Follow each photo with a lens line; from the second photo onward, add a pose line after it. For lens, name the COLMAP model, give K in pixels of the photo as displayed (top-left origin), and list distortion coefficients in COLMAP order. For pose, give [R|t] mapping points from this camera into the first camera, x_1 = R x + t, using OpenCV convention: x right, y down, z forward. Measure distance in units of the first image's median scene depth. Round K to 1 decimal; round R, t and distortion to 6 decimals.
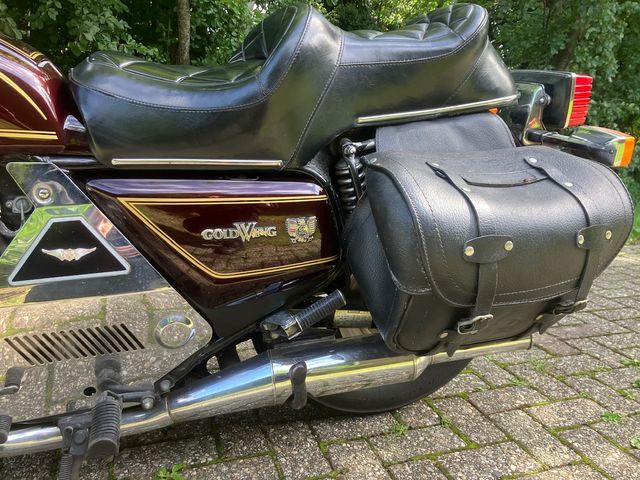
lens RADIAL K [[504.9, 0, 327.3], [0, 504.9, 231.6], [0, 0, 1]] dist [0.027523, -0.002594]
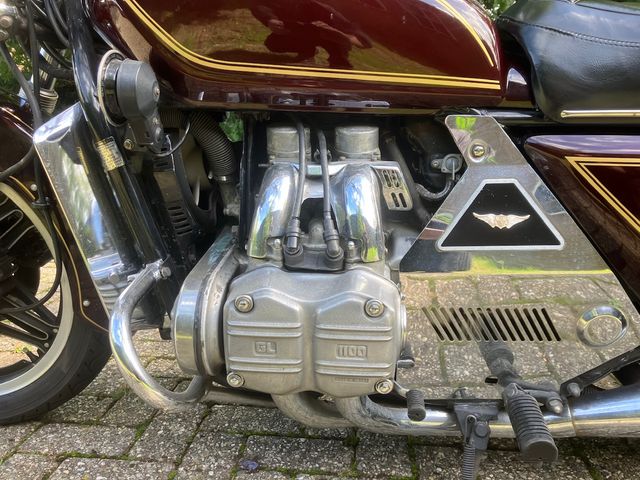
lens RADIAL K [[513.6, 0, 322.1], [0, 513.6, 236.0], [0, 0, 1]] dist [-0.001570, -0.009813]
pose [[0.917652, 0.067820, -0.391555, -0.411773], [-0.069757, 0.997521, 0.009295, 0.078198], [0.391214, 0.018785, 0.920108, 0.063370]]
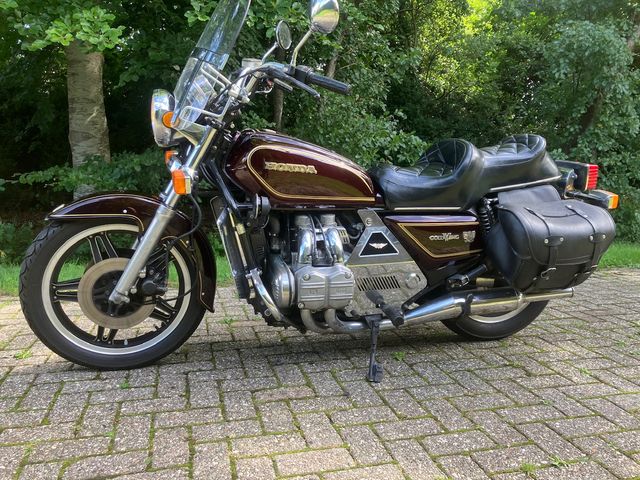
lens RADIAL K [[503.8, 0, 317.7], [0, 503.8, 228.3], [0, 0, 1]] dist [0.017983, -0.028112]
pose [[0.996594, -0.007559, -0.082115, -0.560026], [-0.000108, 0.995669, -0.092973, 0.176503], [0.082463, 0.092665, 0.992277, -1.389692]]
